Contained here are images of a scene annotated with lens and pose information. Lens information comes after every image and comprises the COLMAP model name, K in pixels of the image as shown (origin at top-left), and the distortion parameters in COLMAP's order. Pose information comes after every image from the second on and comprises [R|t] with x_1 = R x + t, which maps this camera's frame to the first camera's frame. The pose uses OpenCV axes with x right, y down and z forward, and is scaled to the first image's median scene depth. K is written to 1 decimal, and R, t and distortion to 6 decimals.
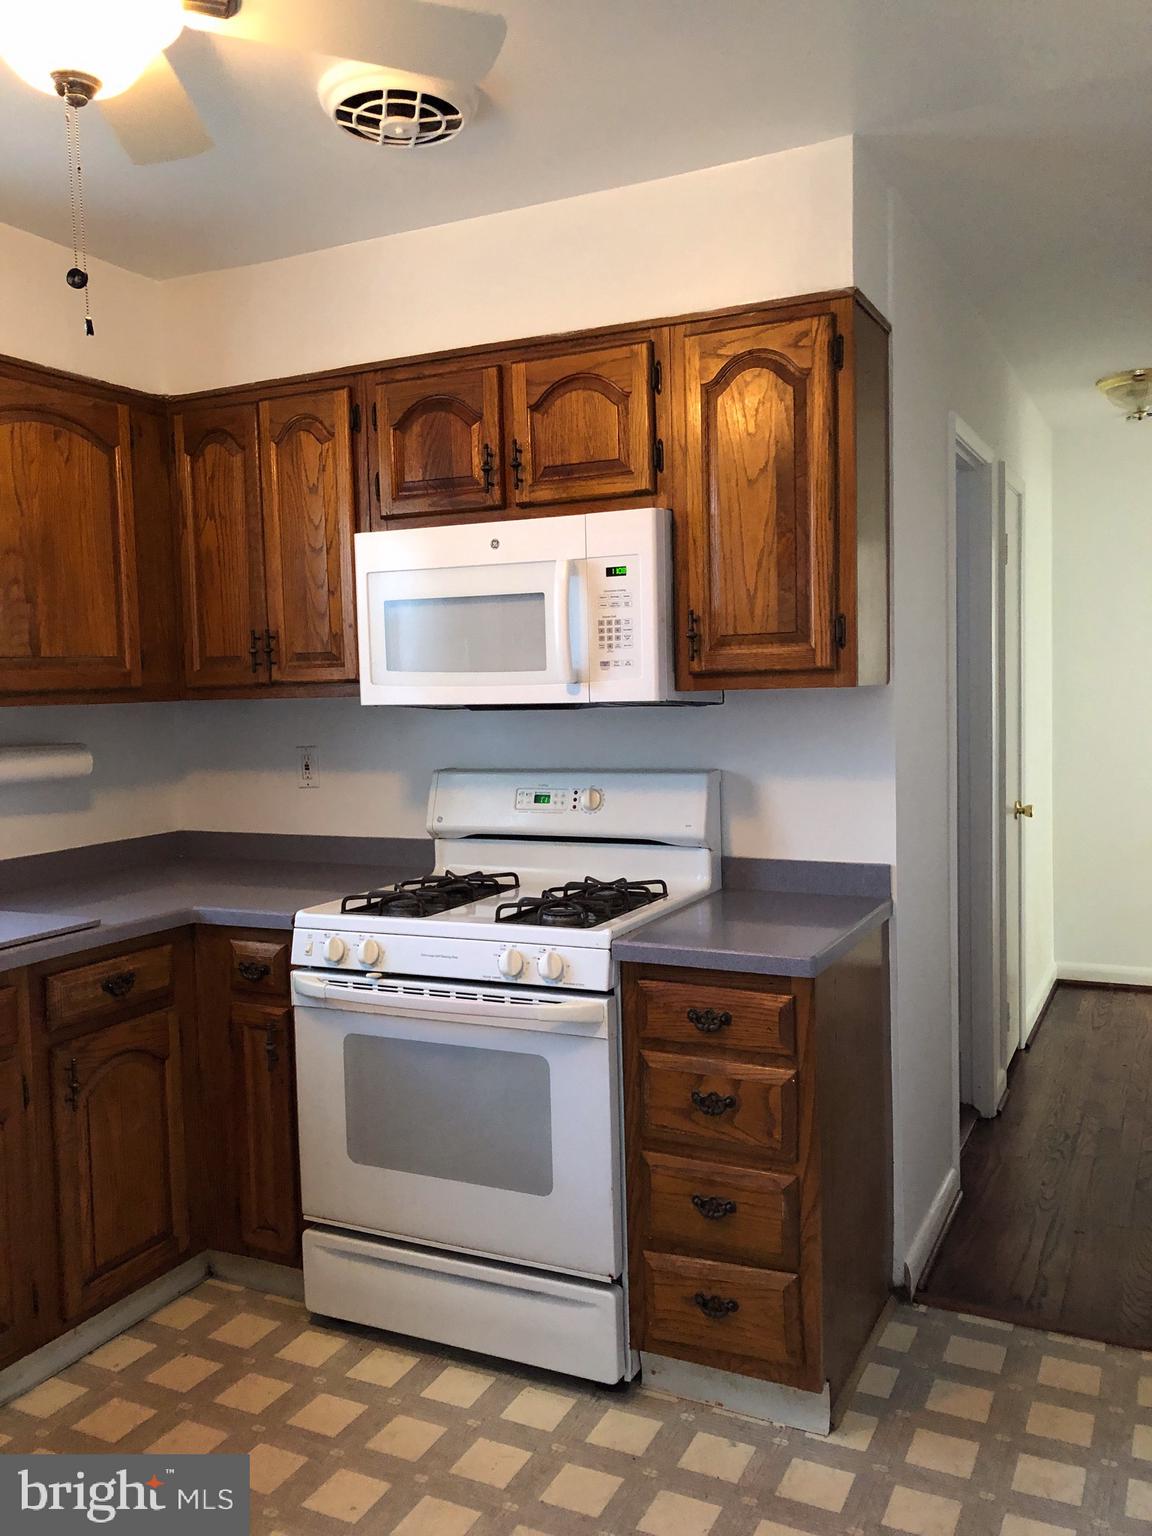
lens RADIAL K [[1253.9, 0, 570.0], [0, 1253.9, 769.4], [0, 0, 1]] dist [0.040772, -0.037791]
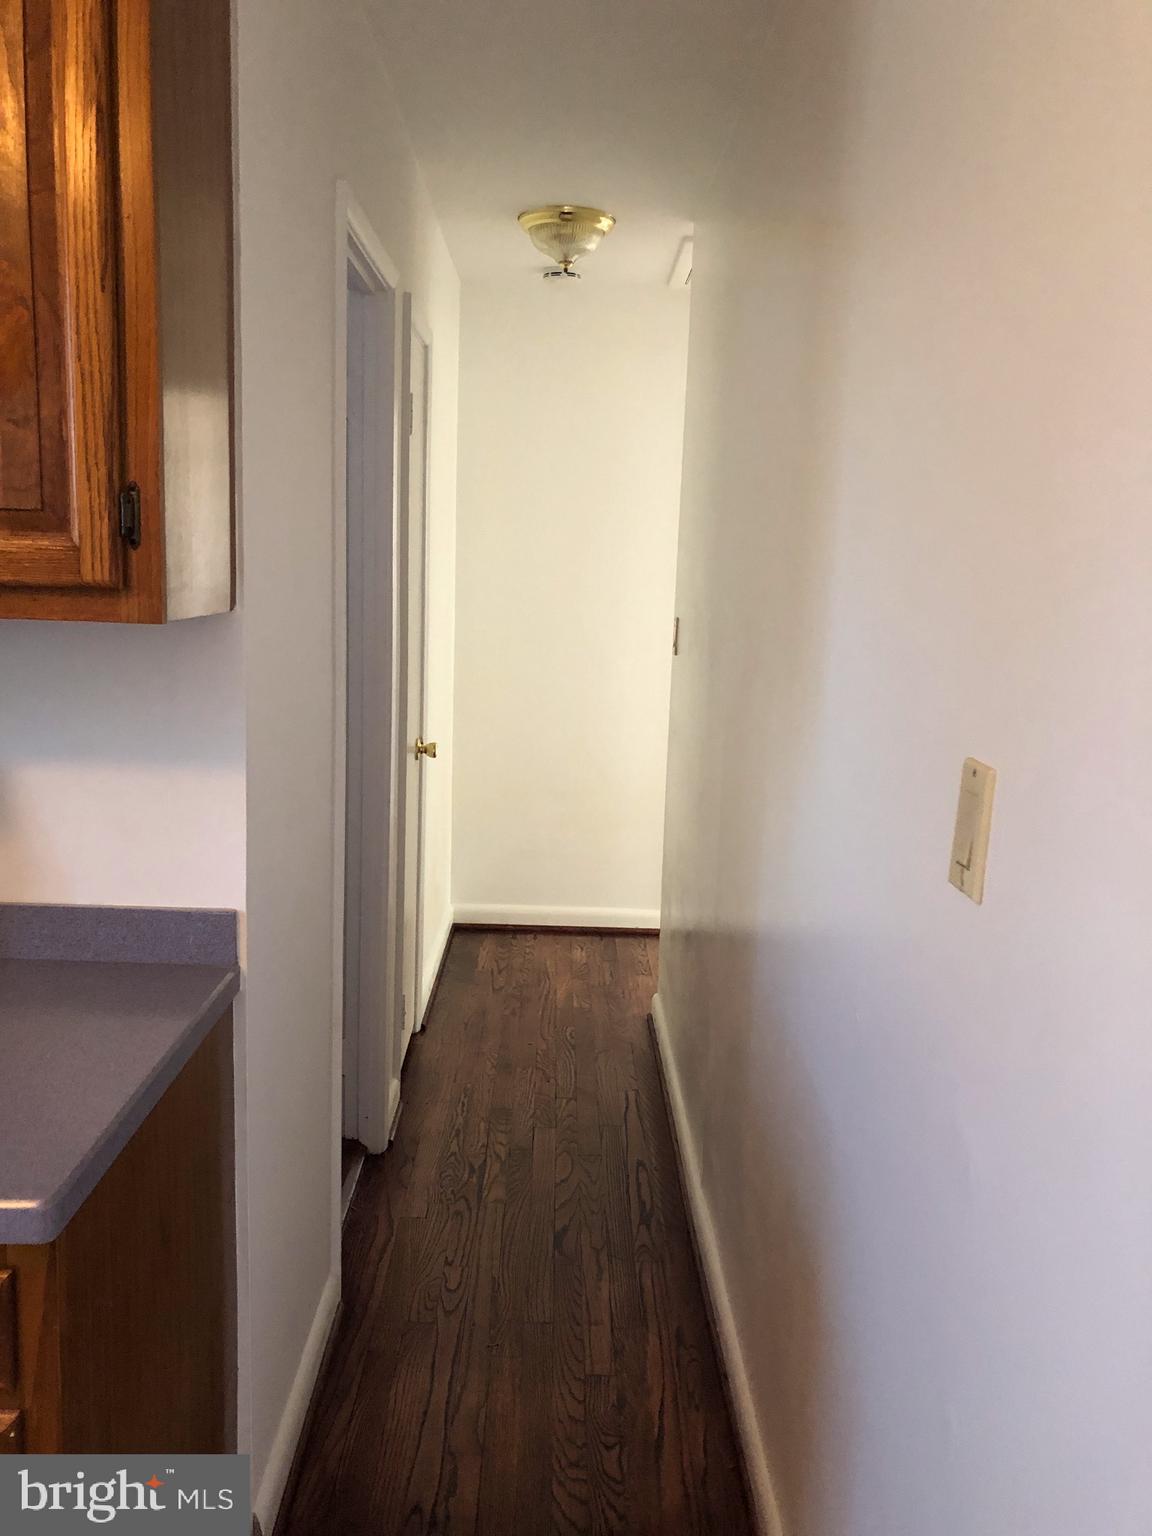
lens RADIAL K [[1253.9, 0, 571.2], [0, 1253.9, 771.1], [0, 0, 1]] dist [0.040772, -0.037791]
pose [[0.889850, -0.018083, 0.455895, 0.099575], [-0.028568, 0.995045, 0.095230, -0.043058], [-0.455359, -0.097764, 0.884924, 0.319938]]
